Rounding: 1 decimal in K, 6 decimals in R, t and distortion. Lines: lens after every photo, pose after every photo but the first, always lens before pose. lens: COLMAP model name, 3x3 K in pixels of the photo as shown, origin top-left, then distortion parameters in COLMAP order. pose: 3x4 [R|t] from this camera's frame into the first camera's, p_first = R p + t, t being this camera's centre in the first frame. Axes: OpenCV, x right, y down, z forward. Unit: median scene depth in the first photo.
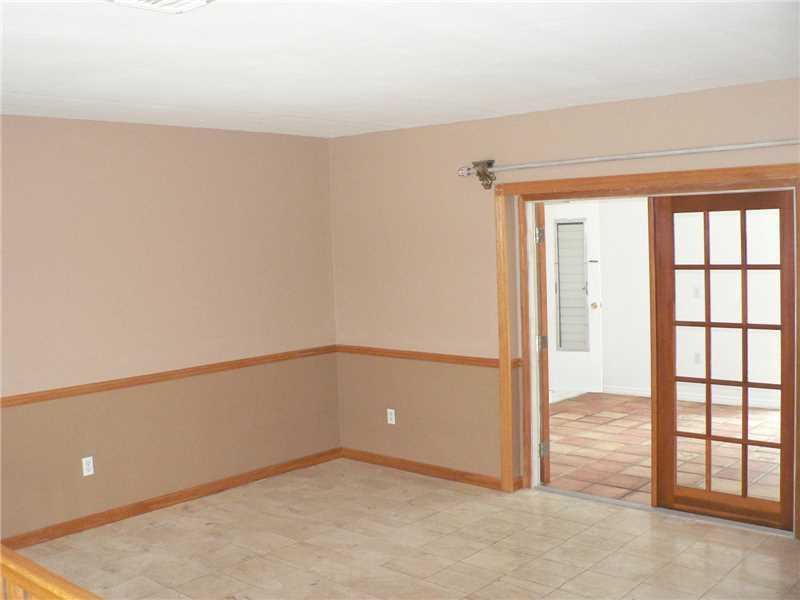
lens RADIAL K [[865.7, 0, 367.2], [0, 865.7, 296.3], [0, 0, 1]] dist [-0.194360, 0.210315]
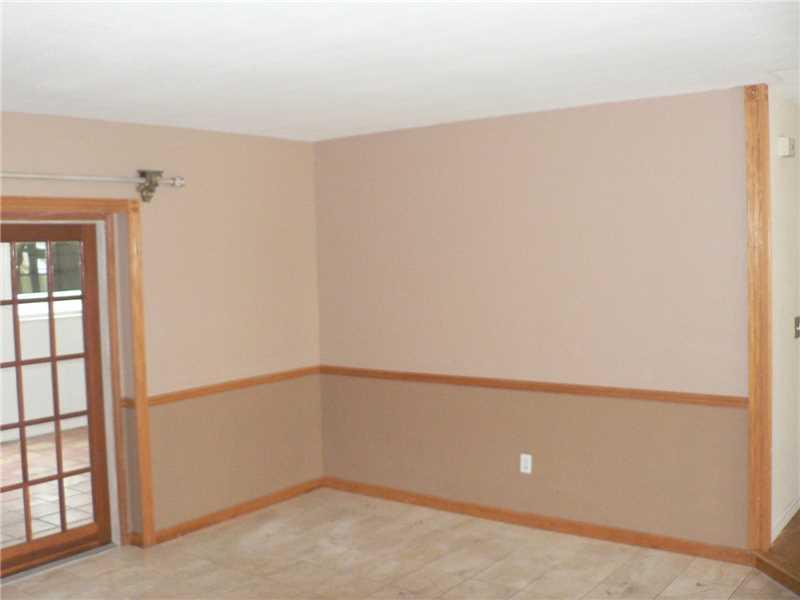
lens RADIAL K [[865.7, 0, 367.2], [0, 865.7, 296.3], [0, 0, 1]] dist [-0.194360, 0.210315]
pose [[-0.082201, -0.012087, 0.996542, -0.535849], [0.102414, 0.994530, 0.020510, -0.019080], [-0.991340, 0.103746, -0.080514, 0.662166]]
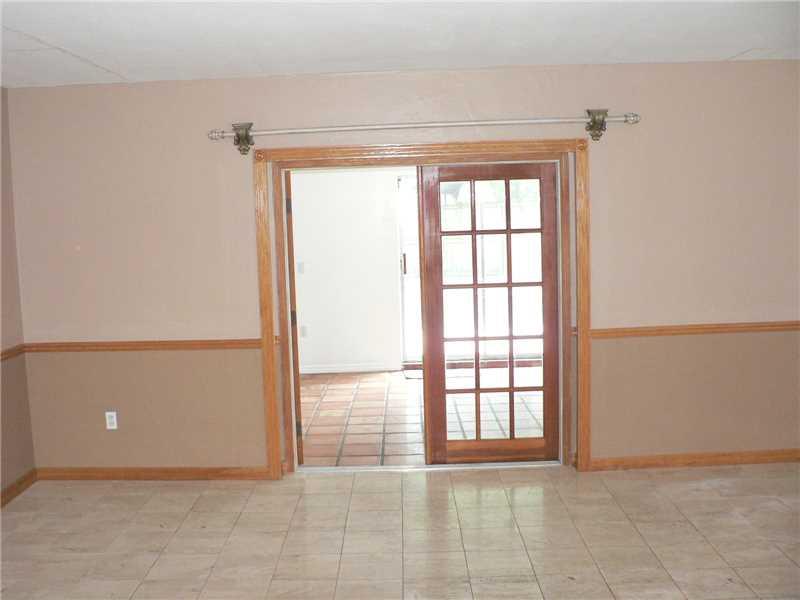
lens RADIAL K [[865.7, 0, 367.2], [0, 865.7, 296.3], [0, 0, 1]] dist [-0.194360, 0.210315]
pose [[0.754299, -0.057843, 0.653978, -0.408216], [0.052744, 0.998231, 0.027457, 0.008882], [-0.654409, 0.013783, 0.756015, 0.248721]]
